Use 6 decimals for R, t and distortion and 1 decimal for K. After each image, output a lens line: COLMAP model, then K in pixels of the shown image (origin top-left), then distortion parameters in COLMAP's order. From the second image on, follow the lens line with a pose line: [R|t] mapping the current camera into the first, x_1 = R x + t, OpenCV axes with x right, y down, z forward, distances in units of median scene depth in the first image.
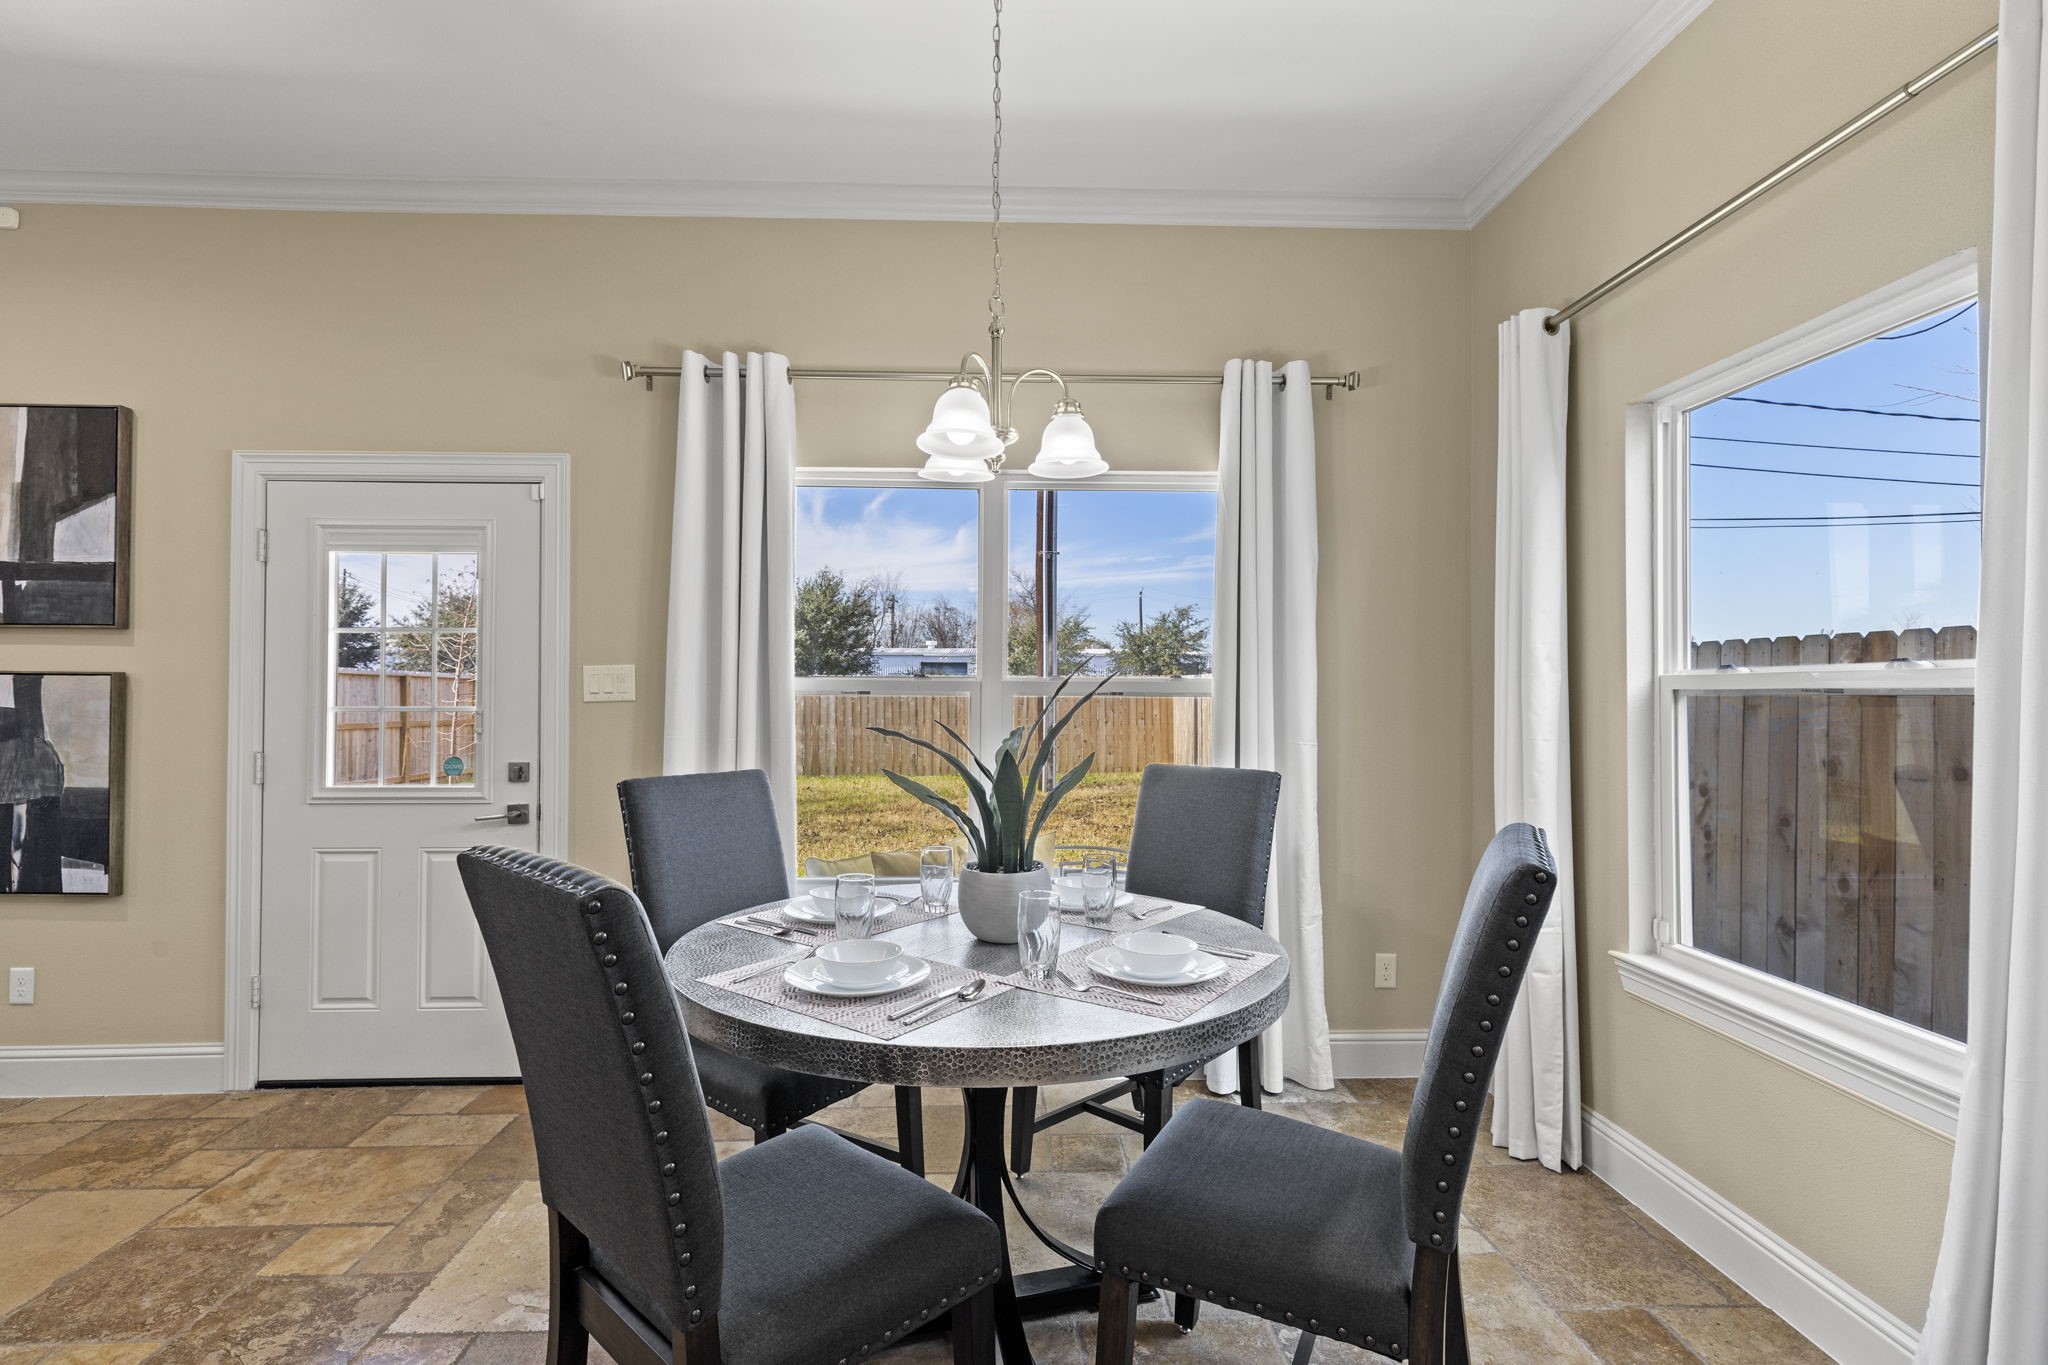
lens RADIAL K [[928.5, 0, 1024.7], [0, 928.5, 678.5], [0, 0, 1]] dist [0.002759, 0.000443]
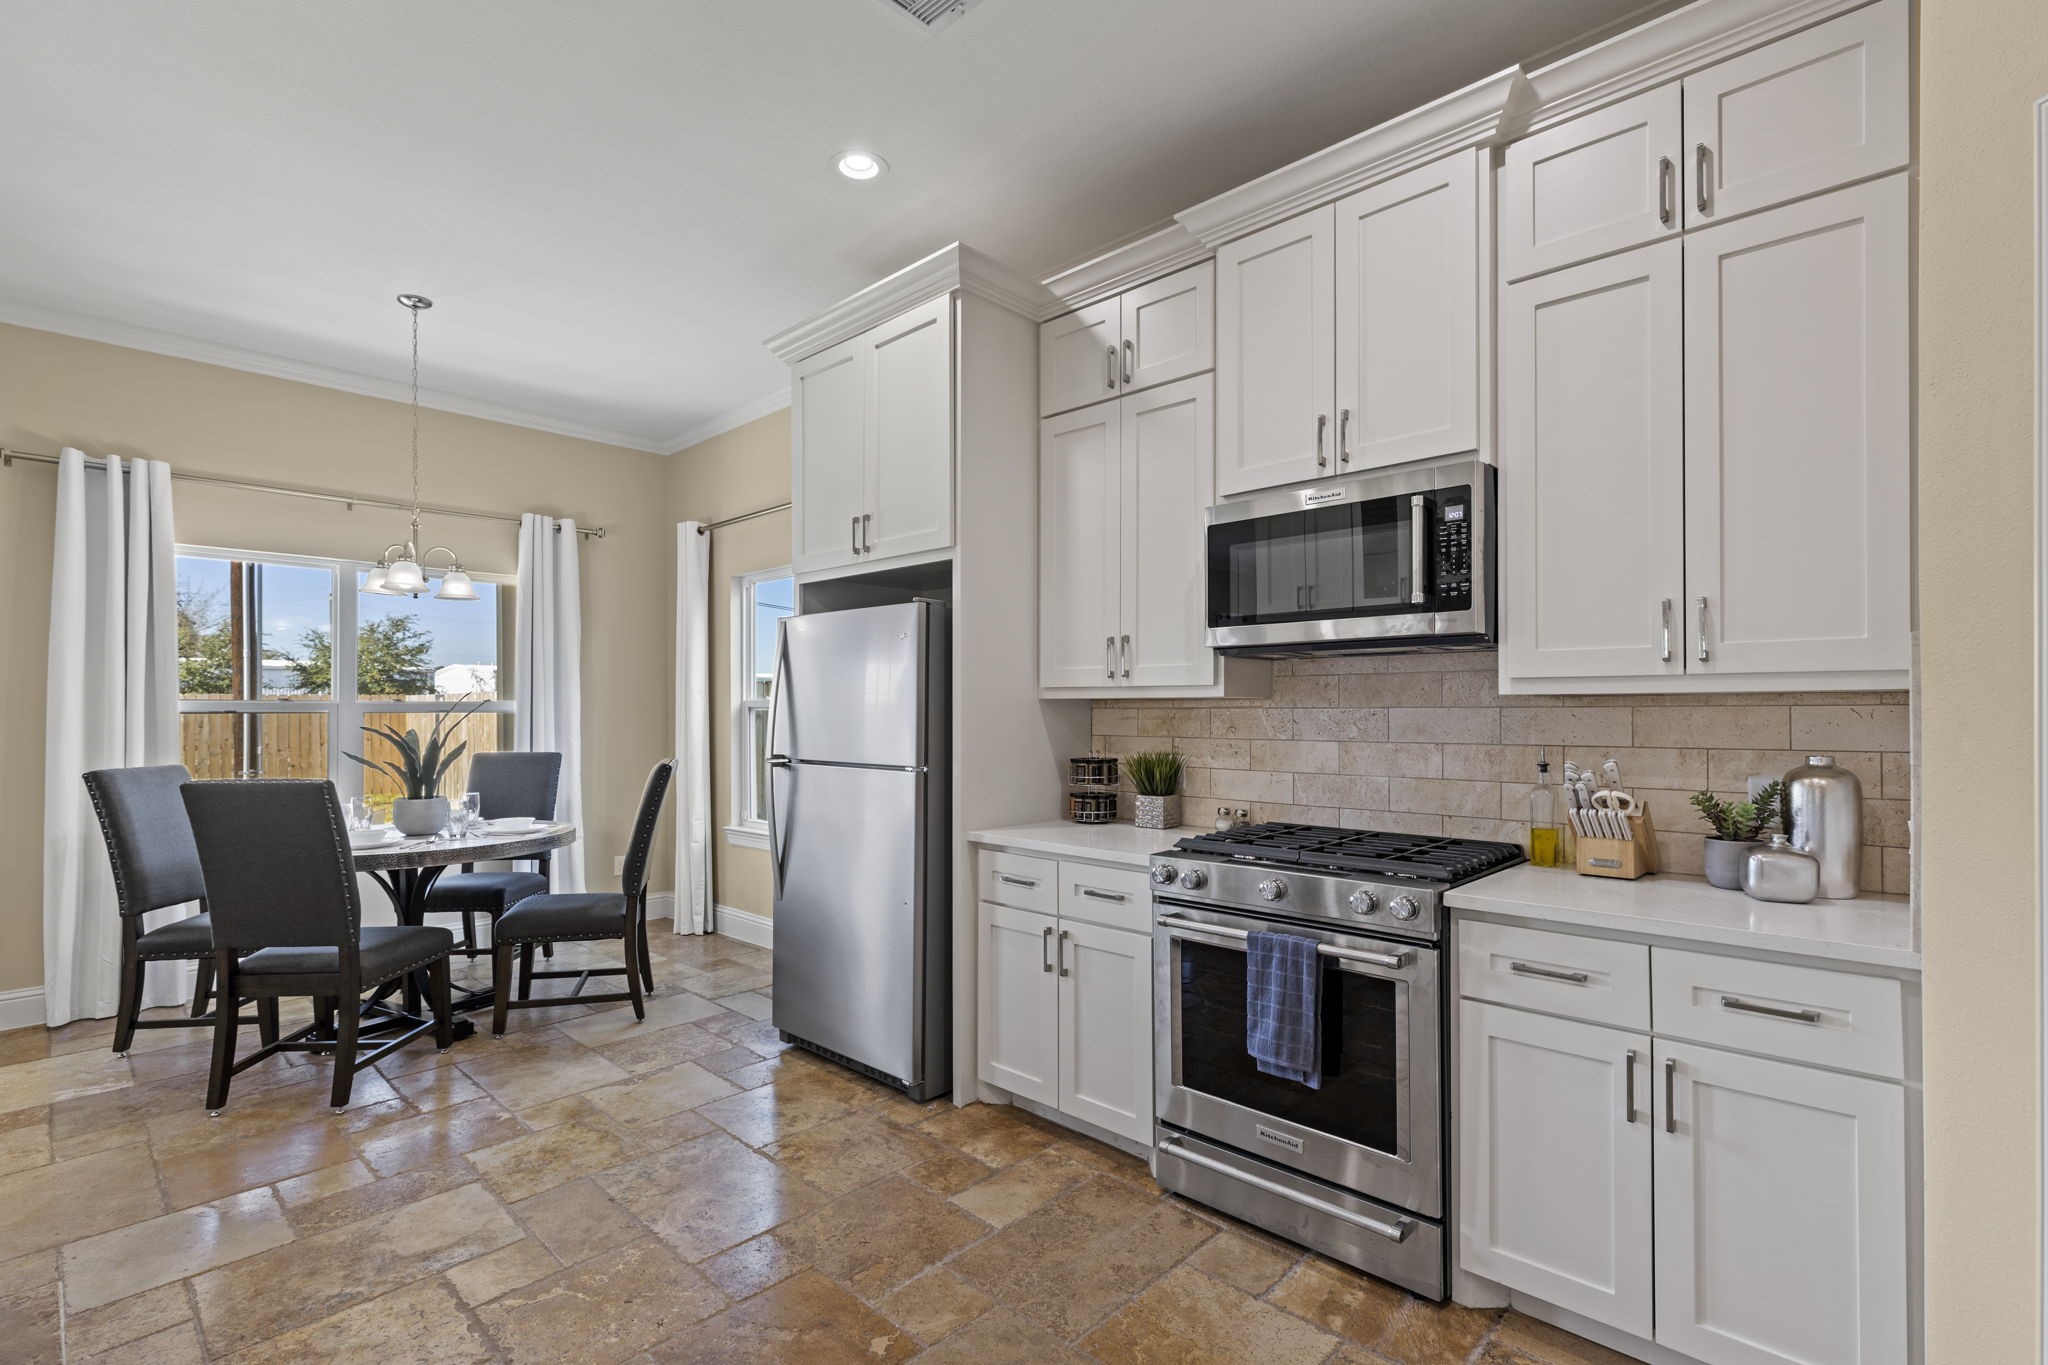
lens RADIAL K [[930.6, 0, 1025.9], [0, 930.6, 708.9], [0, 0, 1]] dist [0.001825, 0.000115]
pose [[0.716460, -0.003726, 0.697618, -0.313292], [-0.004479, 0.999941, 0.009941, -0.006994], [-0.697613, -0.010247, 0.716401, -0.859669]]
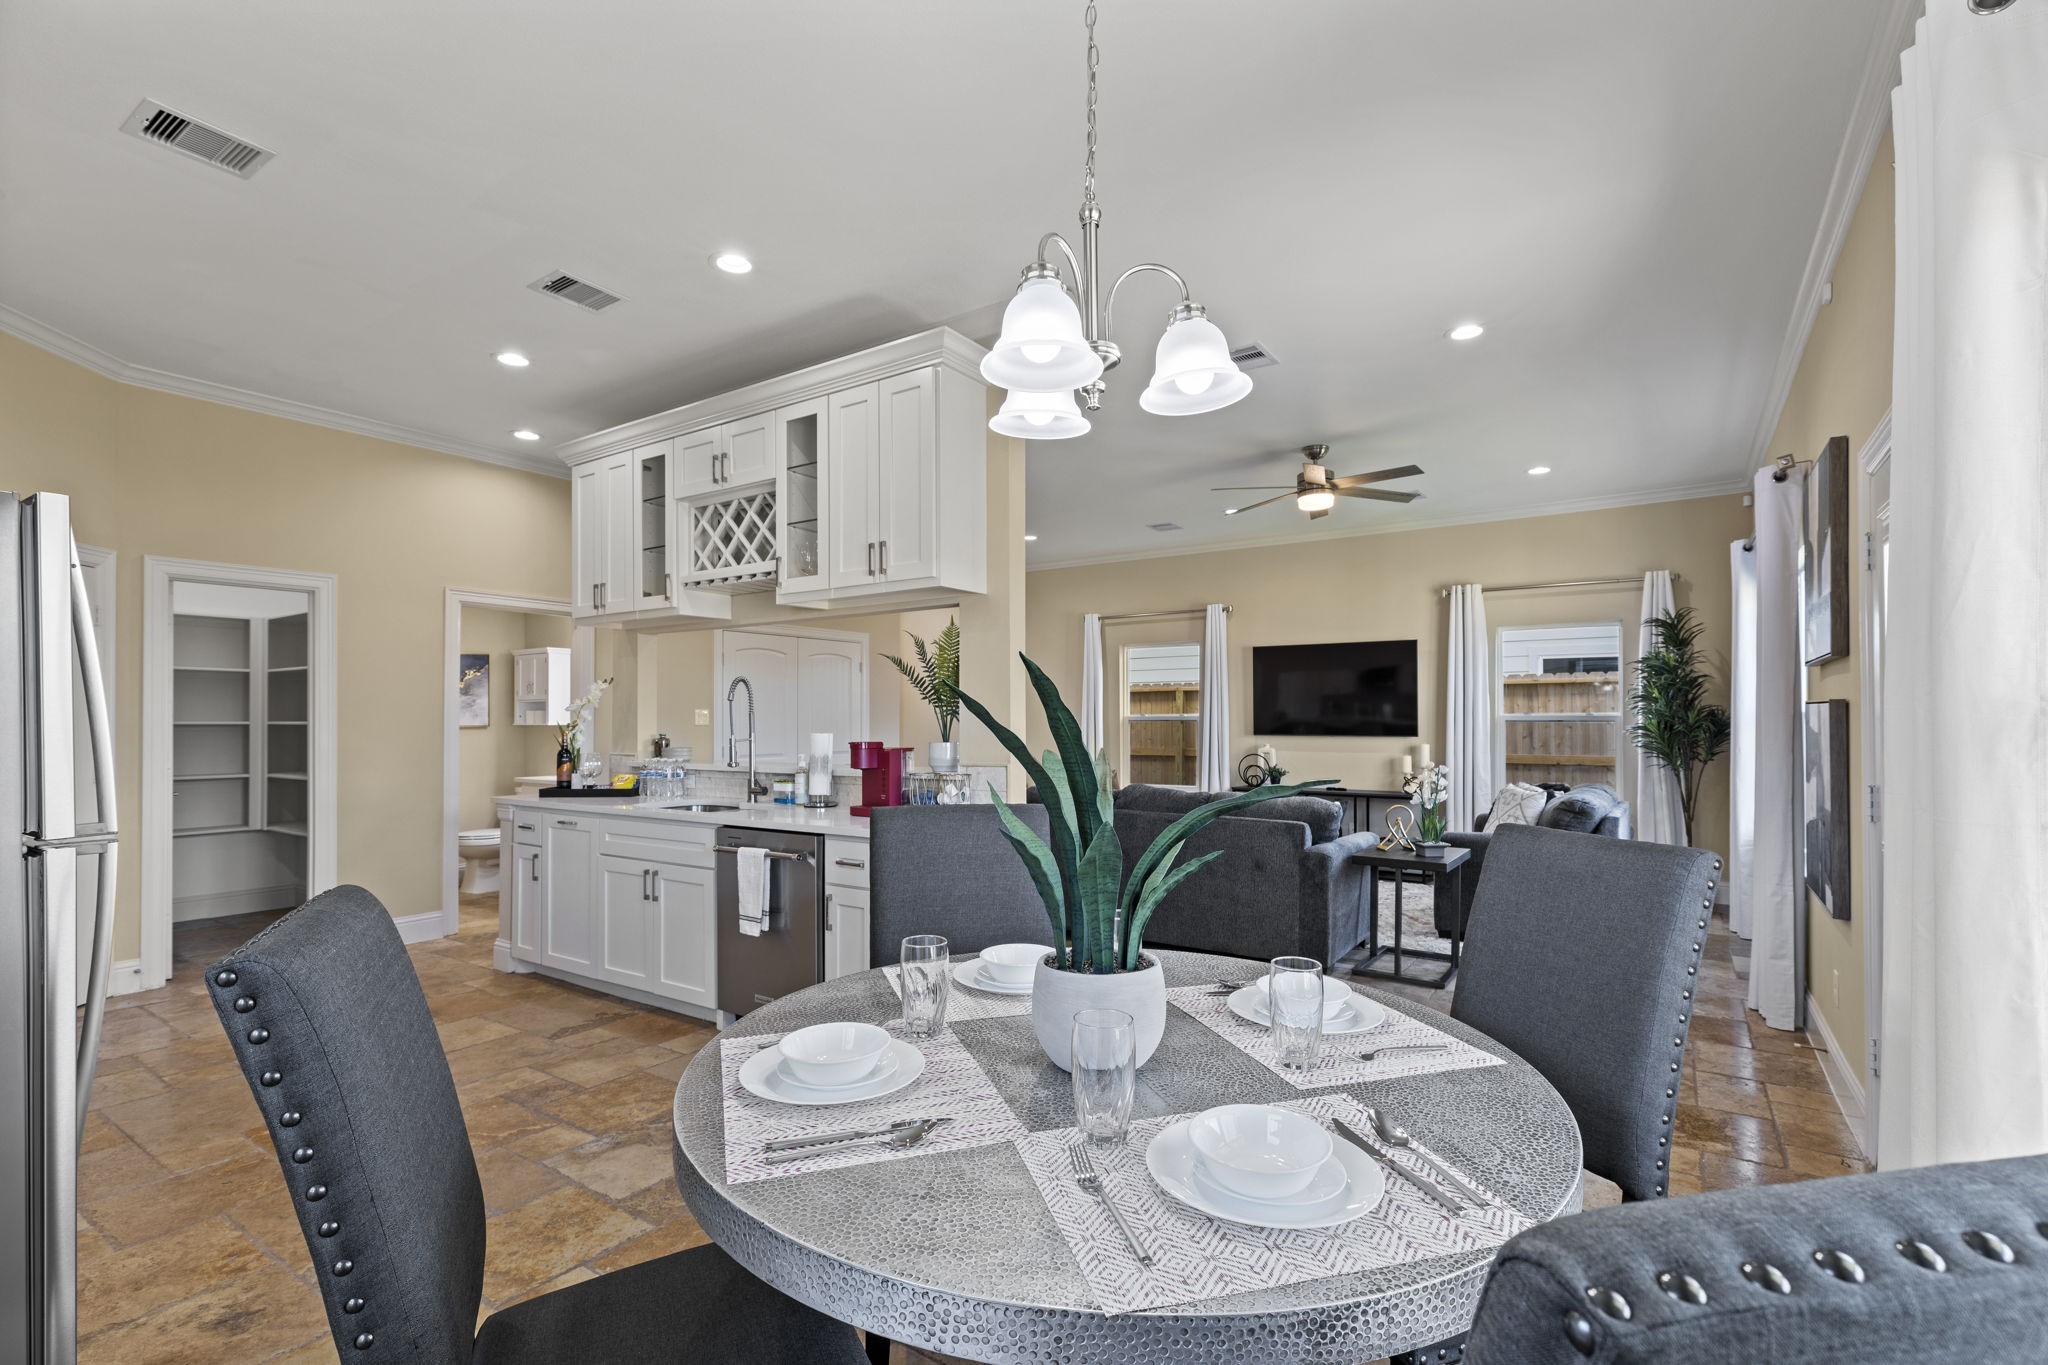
lens RADIAL K [[930.6, 0, 1025.9], [0, 930.6, 708.9], [0, 0, 1]] dist [0.001825, 0.000115]
pose [[-0.596329, -0.009963, -0.802678, 0.378555], [0.011616, 0.999711, -0.021038, 0.016100], [0.802656, -0.021869, -0.596041, 0.903326]]
